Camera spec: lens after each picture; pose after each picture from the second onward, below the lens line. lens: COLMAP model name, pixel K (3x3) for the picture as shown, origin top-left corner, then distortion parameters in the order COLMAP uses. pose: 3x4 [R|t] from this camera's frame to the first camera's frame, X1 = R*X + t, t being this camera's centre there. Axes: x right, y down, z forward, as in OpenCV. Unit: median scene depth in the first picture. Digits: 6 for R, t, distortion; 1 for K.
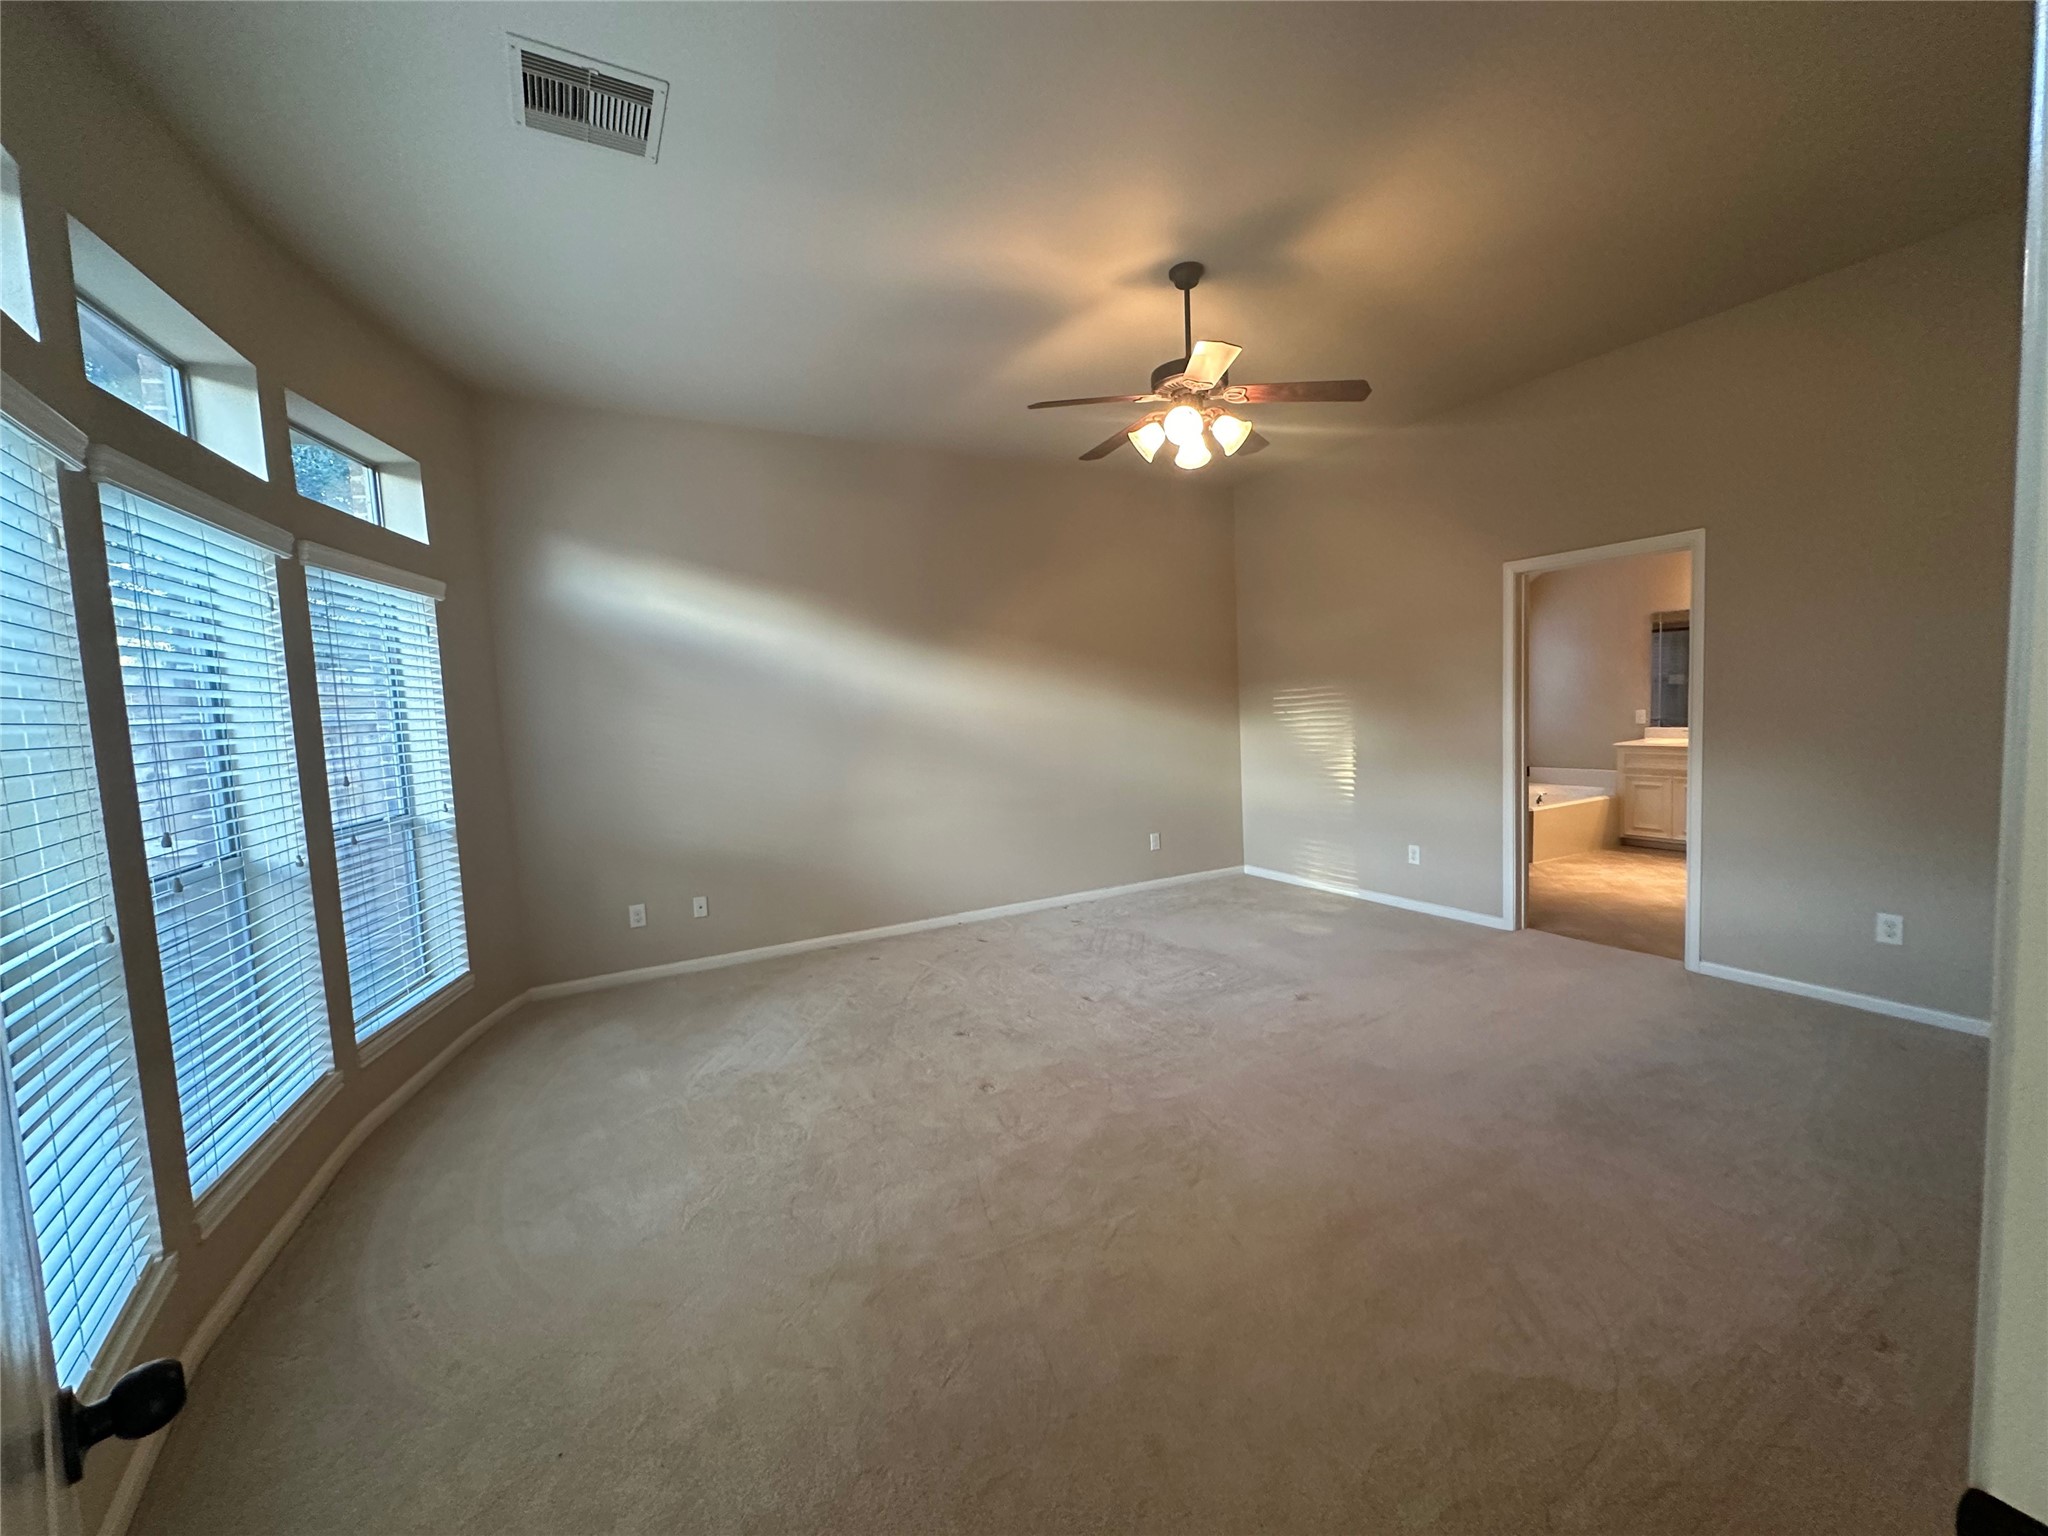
lens RADIAL K [[815.9, 0, 1021.1], [0, 815.9, 766.2], [0, 0, 1]] dist [-0.003144, -0.000496]
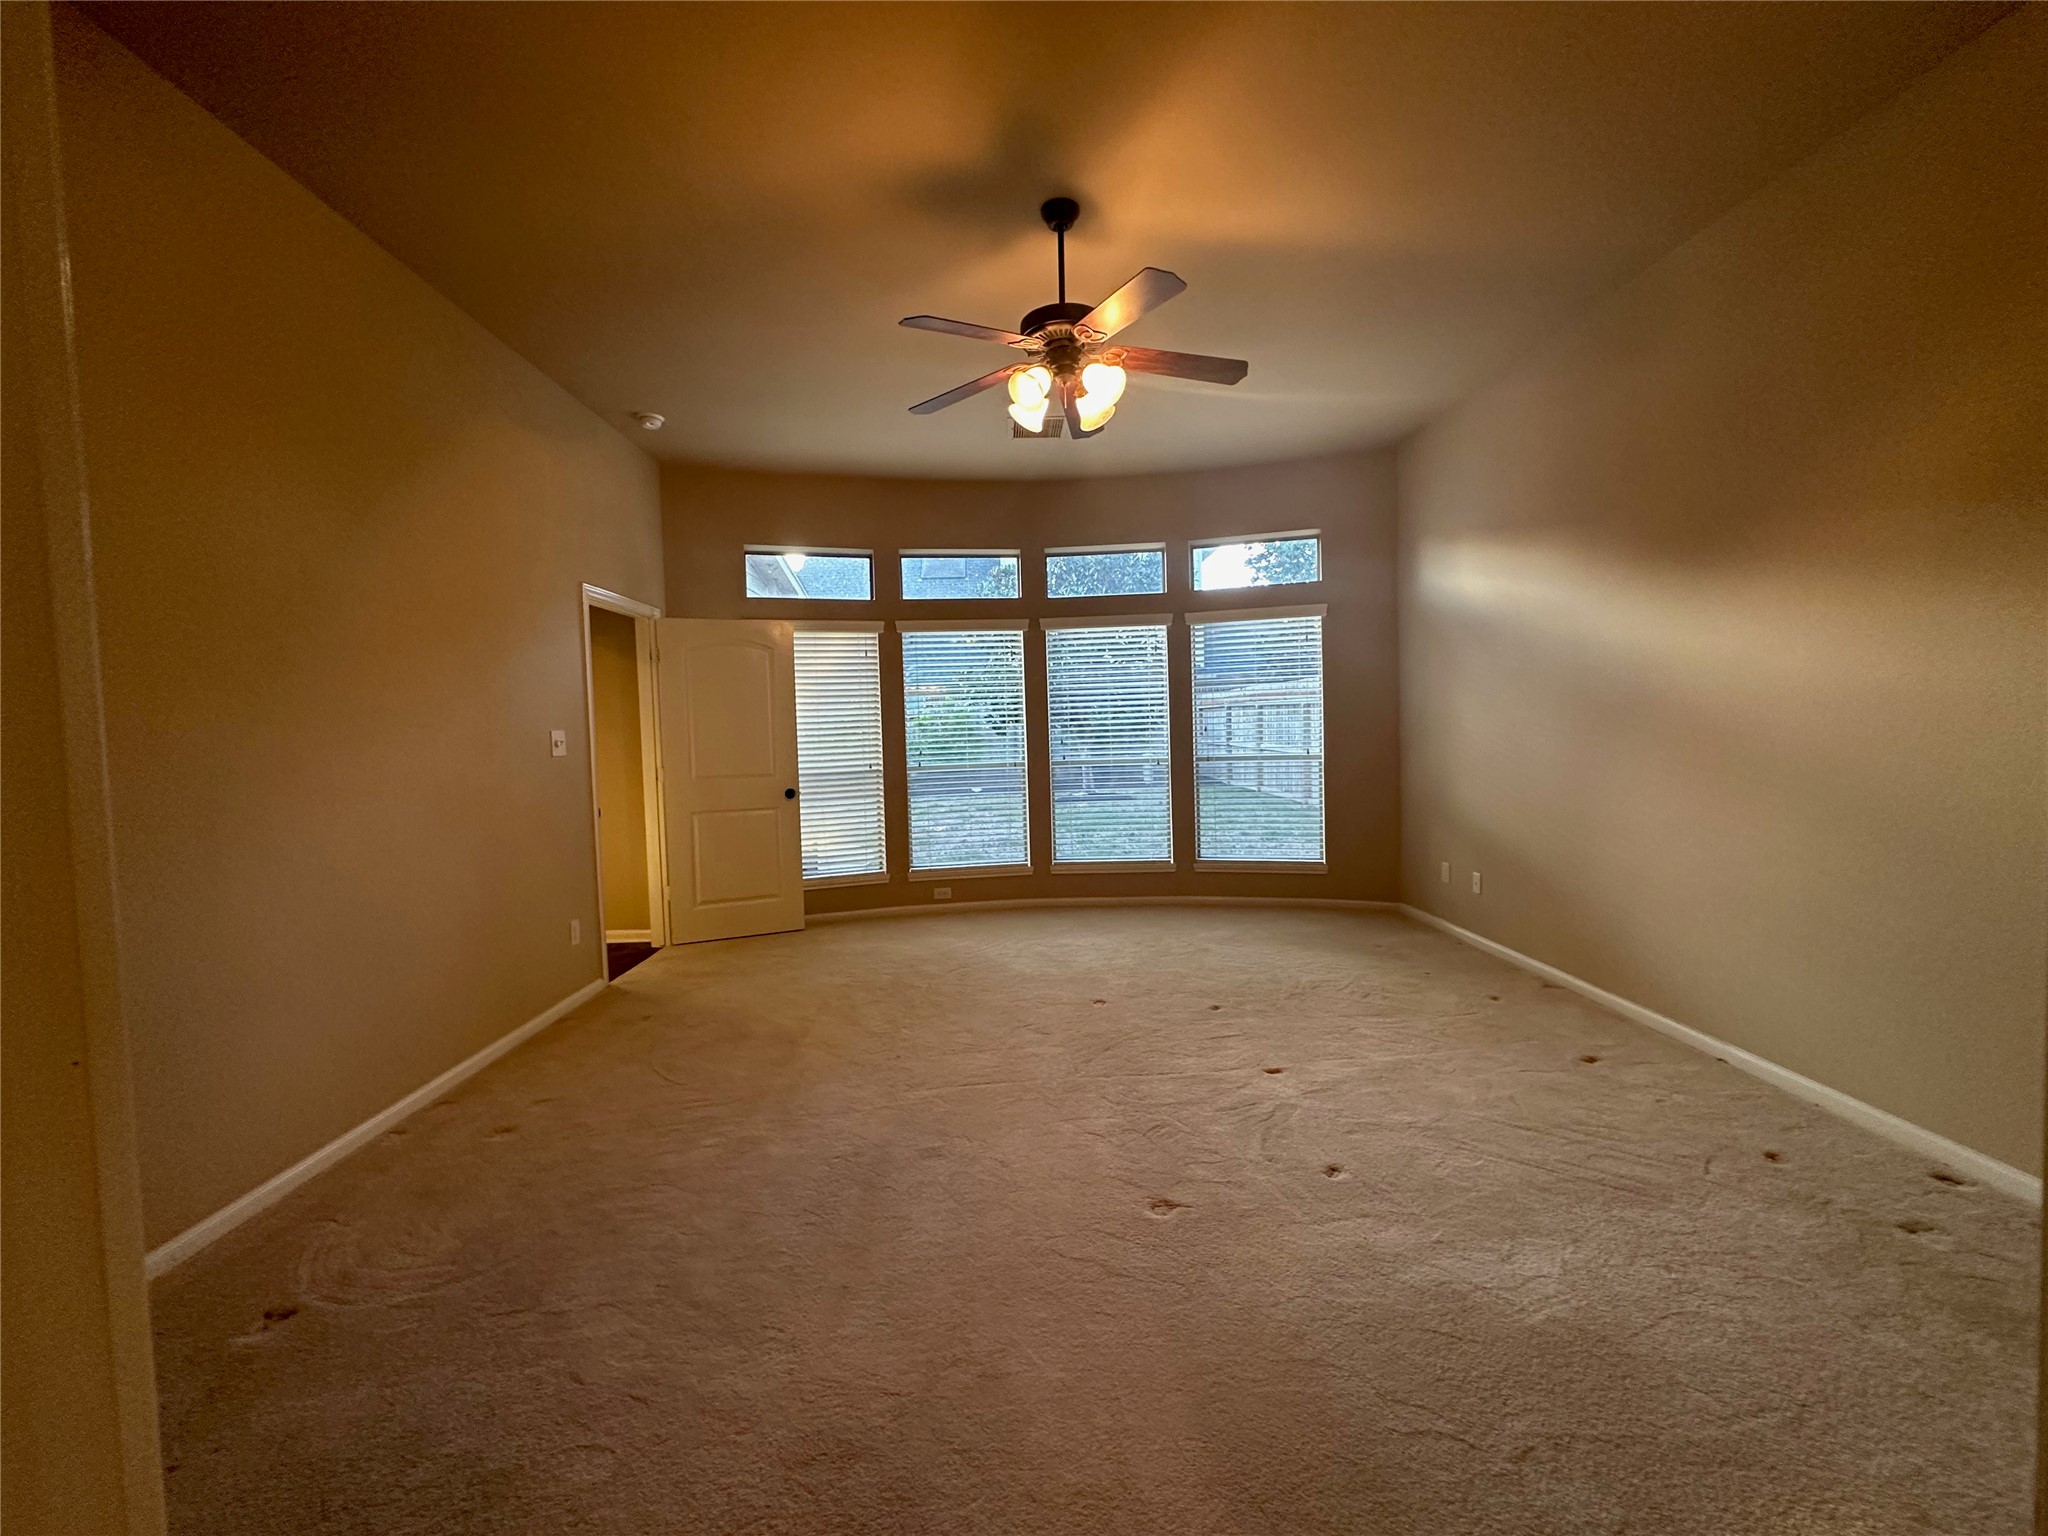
lens RADIAL K [[815.9, 0, 1021.1], [0, 815.9, 766.2], [0, 0, 1]] dist [-0.003144, -0.000496]
pose [[-0.464313, 0.086121, -0.881474, 0.924526], [-0.025156, 0.993577, 0.110324, -0.079233], [0.885314, 0.073399, -0.459164, 1.226462]]
